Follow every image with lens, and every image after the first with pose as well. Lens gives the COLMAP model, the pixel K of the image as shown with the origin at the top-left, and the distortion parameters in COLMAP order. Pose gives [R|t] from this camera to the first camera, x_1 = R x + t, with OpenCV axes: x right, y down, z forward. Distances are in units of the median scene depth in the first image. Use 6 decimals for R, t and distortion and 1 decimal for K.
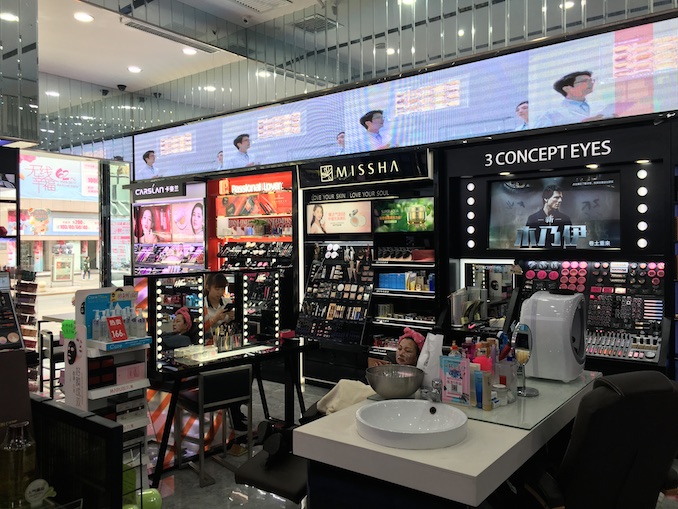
lens RADIAL K [[571.2, 0, 338.5], [0, 571.2, 253.4], [0, 0, 1]] dist [0.007422, 0.000594]
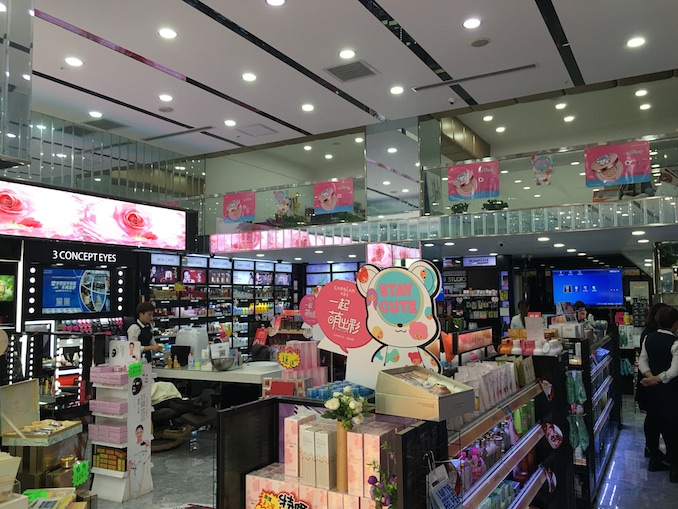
lens RADIAL K [[571.2, 0, 339.1], [0, 571.2, 254.3], [0, 0, 1]] dist [0.007422, 0.000594]
pose [[-0.146672, 0.083174, 0.985682, -1.437343], [0.032013, 0.996336, -0.079309, -0.019957], [-0.988667, 0.019922, -0.148797, 0.505087]]
